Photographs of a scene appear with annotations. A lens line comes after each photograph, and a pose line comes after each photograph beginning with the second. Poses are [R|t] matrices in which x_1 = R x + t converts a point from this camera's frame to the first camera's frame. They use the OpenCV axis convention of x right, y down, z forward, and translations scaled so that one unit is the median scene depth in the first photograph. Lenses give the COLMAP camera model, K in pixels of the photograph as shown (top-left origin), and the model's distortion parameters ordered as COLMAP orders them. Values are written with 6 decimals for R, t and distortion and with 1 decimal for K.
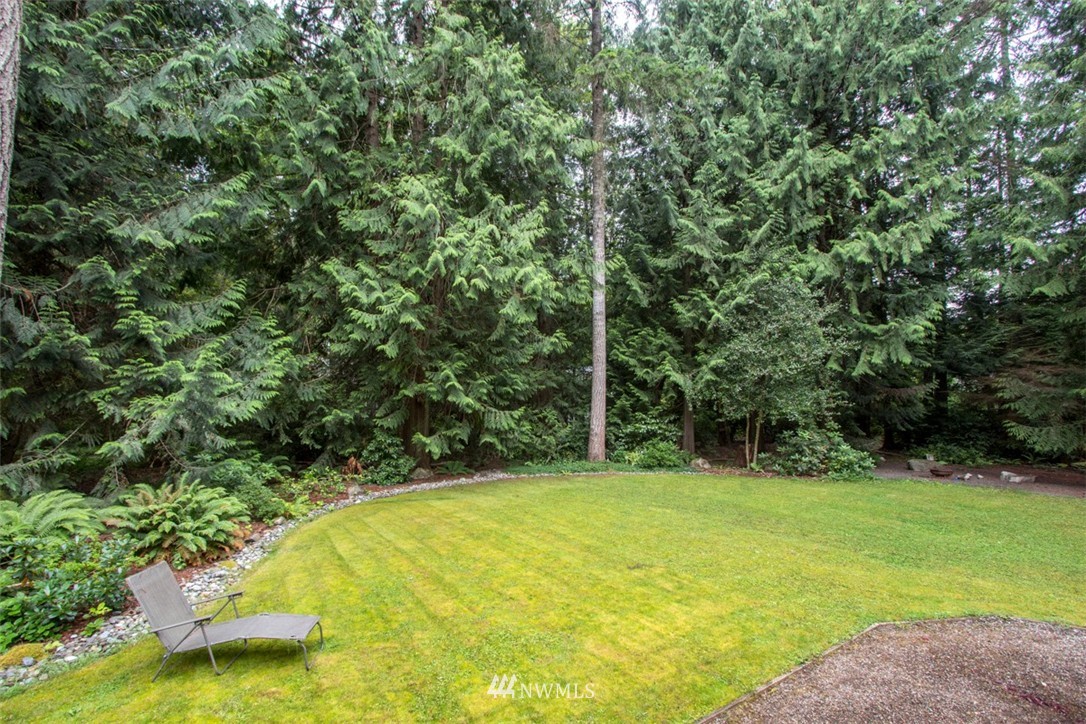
lens RADIAL K [[505.5, 0, 540.5], [0, 505.5, 365.1], [0, 0, 1]] dist [-0.012682, 0.000758]
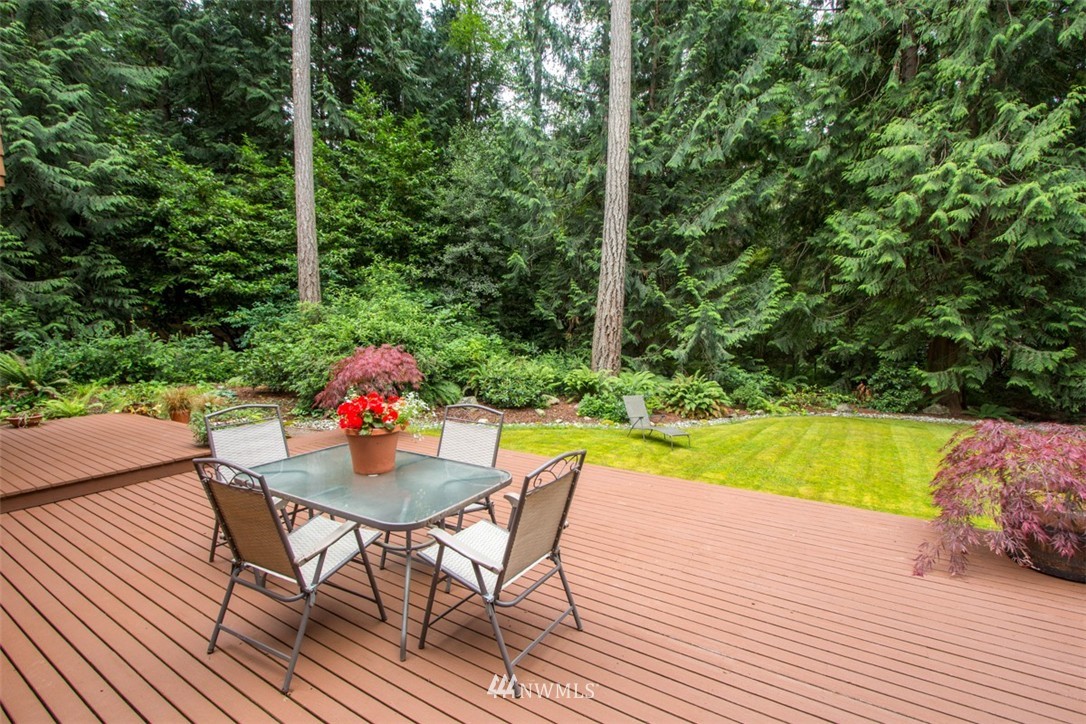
lens RADIAL K [[507.6, 0, 535.7], [0, 507.6, 360.0], [0, 0, 1]] dist [-0.011853, 0.000143]
pose [[0.389360, 0.074490, -0.918069, 0.365227], [0.033460, 0.994923, 0.094917, -0.002725], [0.920478, -0.067675, 0.384891, -0.102912]]
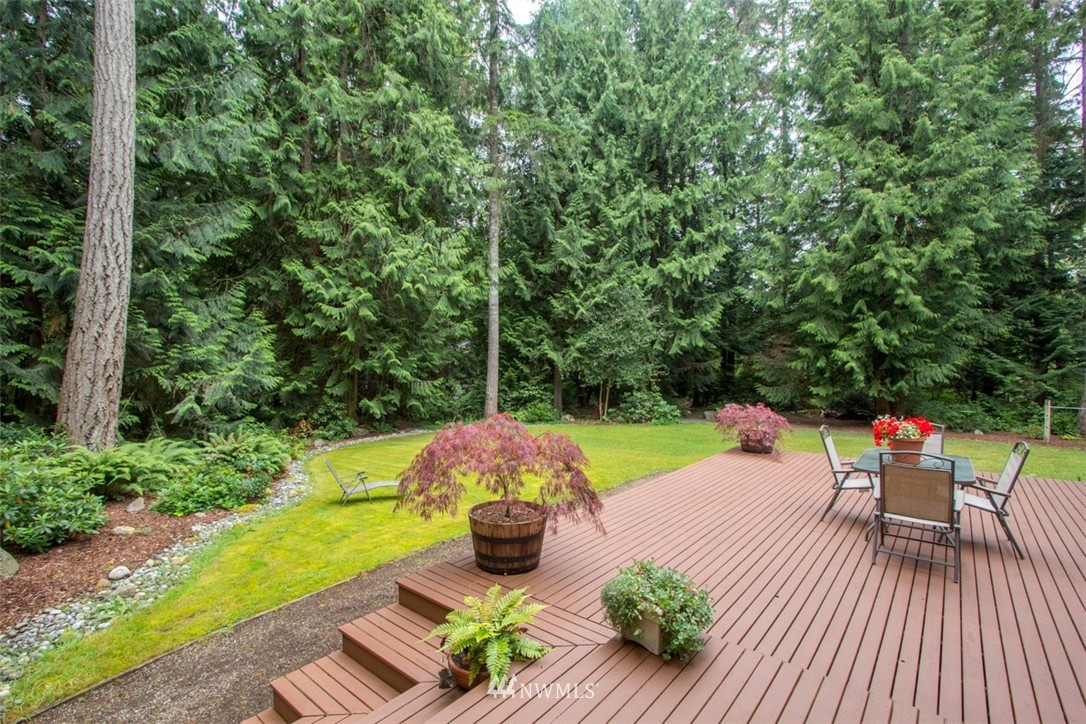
lens RADIAL K [[507.6, 0, 535.7], [0, 507.6, 360.0], [0, 0, 1]] dist [-0.011853, 0.000143]
pose [[0.964285, -0.001169, 0.264864, -0.146211], [-0.010761, 0.998992, 0.043589, -0.022830], [-0.264648, -0.044882, 0.963300, -0.325690]]
